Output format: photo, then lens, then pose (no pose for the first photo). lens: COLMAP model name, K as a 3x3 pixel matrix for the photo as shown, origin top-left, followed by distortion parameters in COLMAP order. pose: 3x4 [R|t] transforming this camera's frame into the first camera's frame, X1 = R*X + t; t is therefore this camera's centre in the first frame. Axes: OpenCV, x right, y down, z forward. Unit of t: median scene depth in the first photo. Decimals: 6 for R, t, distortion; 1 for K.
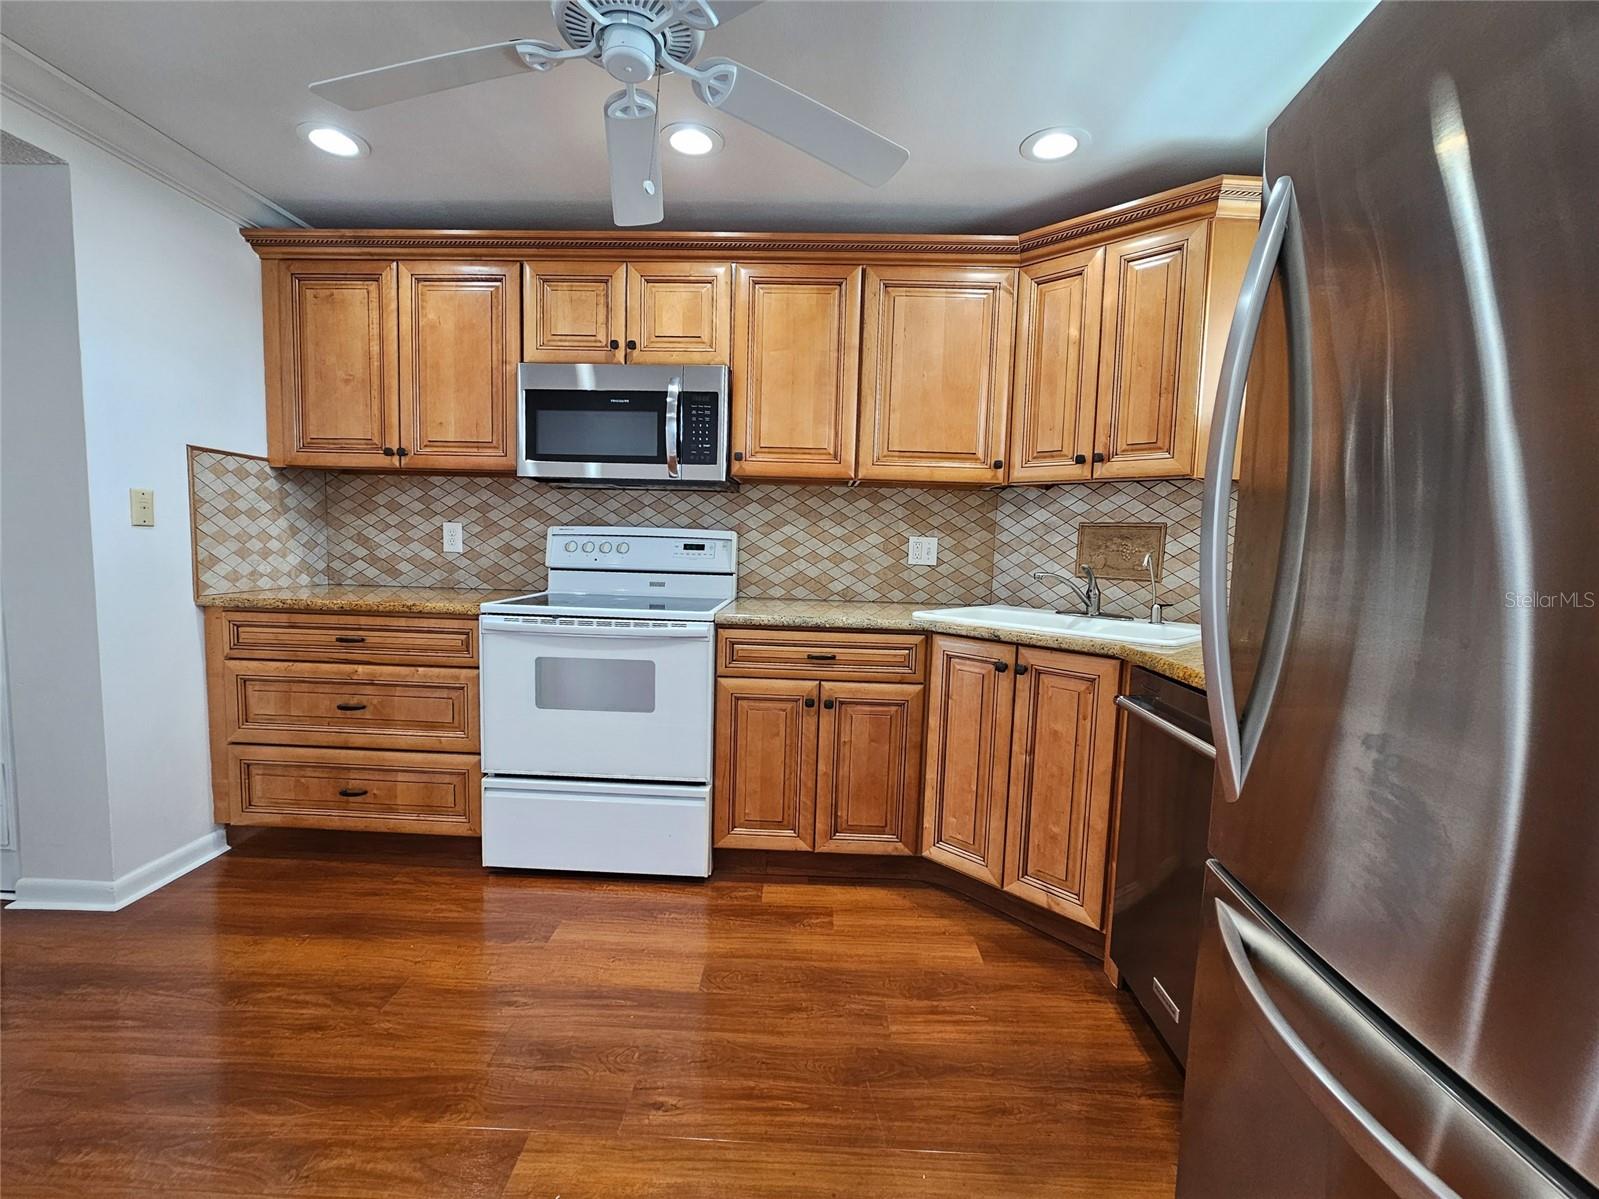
lens RADIAL K [[663.8, 0, 781.7], [0, 663.8, 604.3], [0, 0, 1]] dist [-0.015487, 0.007553]
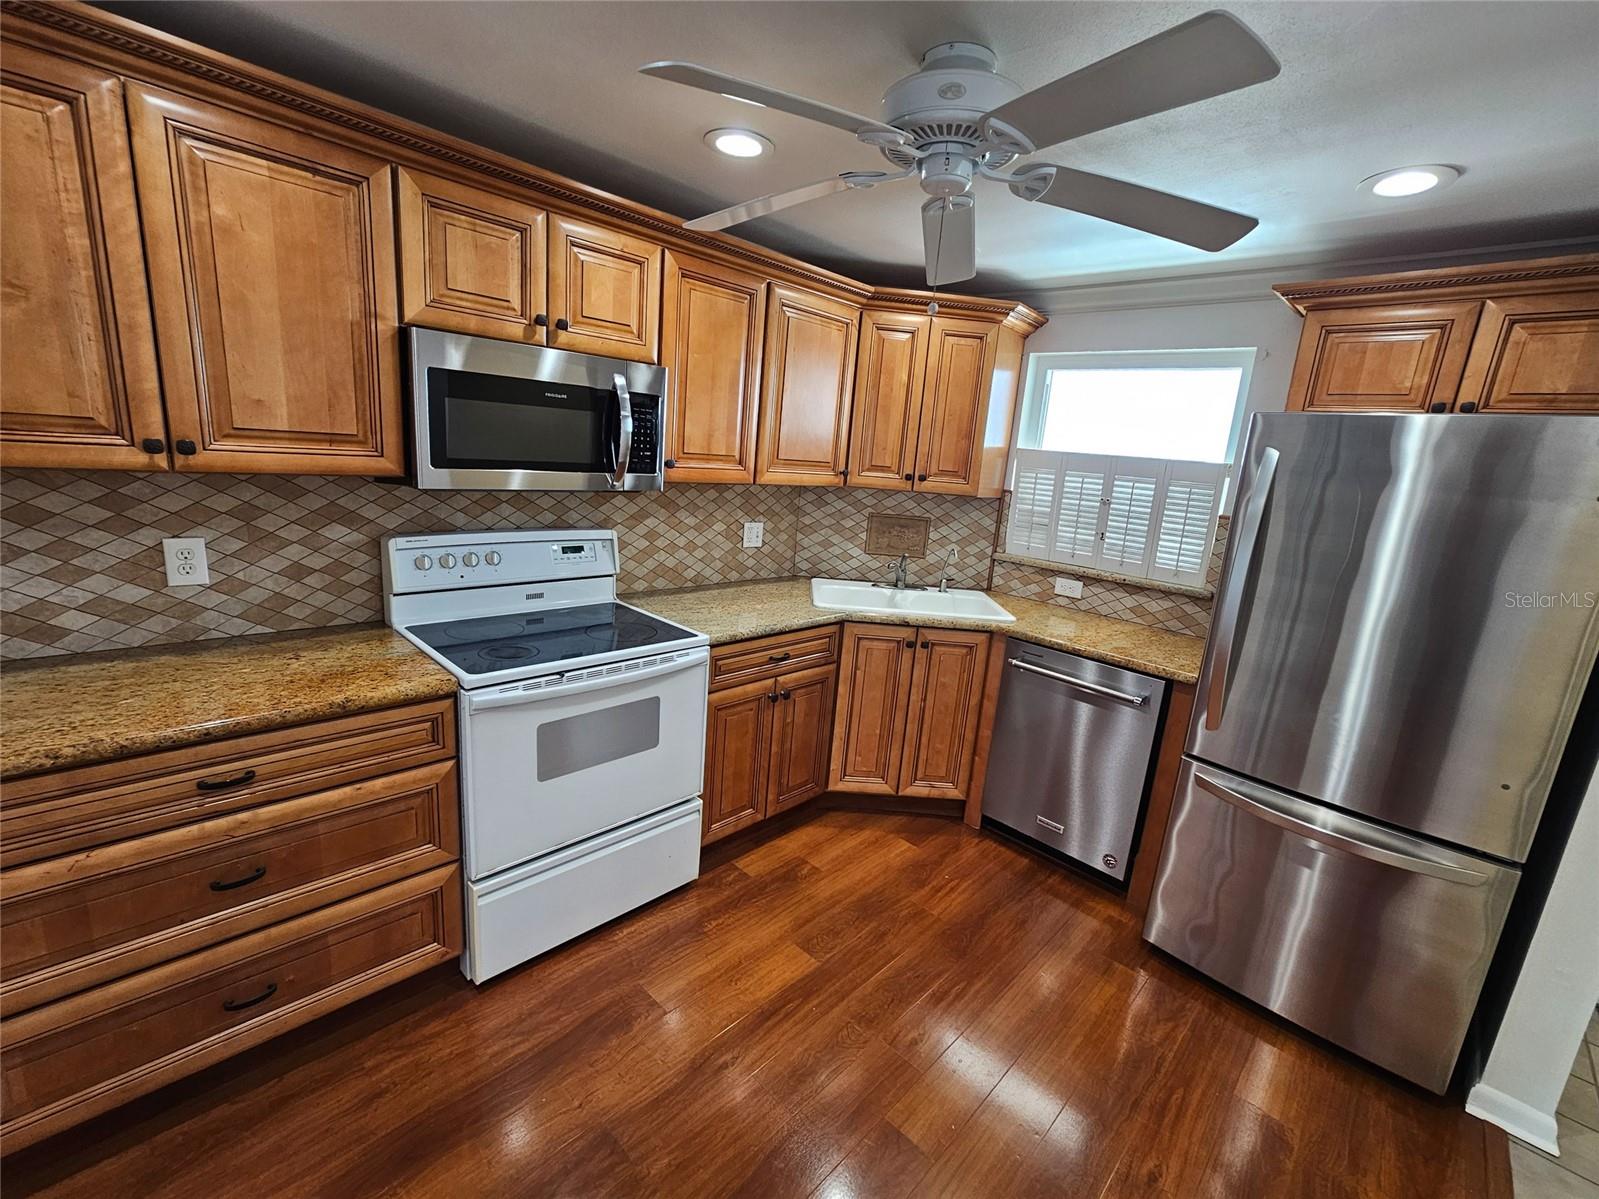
lens RADIAL K [[663.8, 0, 770.2], [0, 663.8, 603.1], [0, 0, 1]] dist [-0.015487, 0.007553]
pose [[0.700047, -0.141934, 0.699849, -0.653037], [0.020041, 0.983567, 0.179427, -0.192318], [-0.713815, -0.111581, 0.691388, 0.214104]]
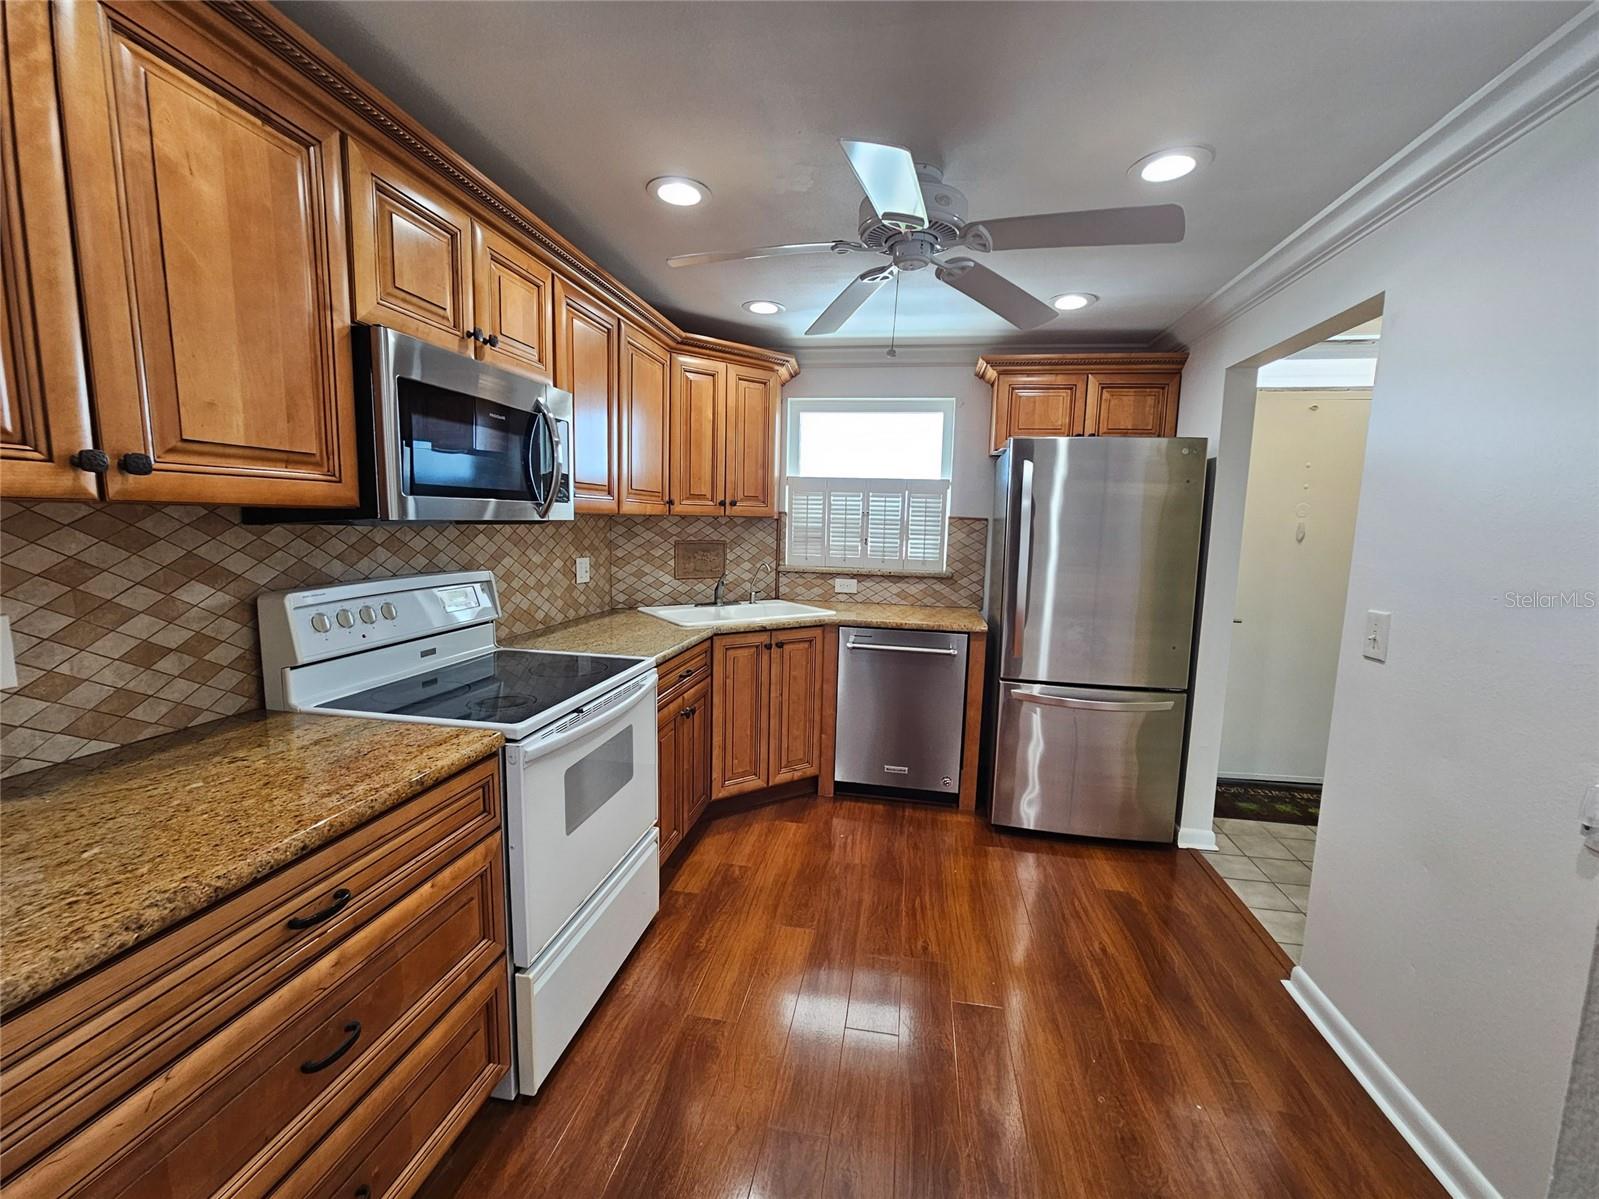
lens RADIAL K [[663.8, 0, 763.2], [0, 663.8, 610.9], [0, 0, 1]] dist [-0.015487, 0.007553]
pose [[0.189483, -0.160500, 0.968677, -0.923398], [0.084215, 0.985571, 0.146826, -0.171741], [-0.978266, 0.053756, 0.200266, 0.558629]]
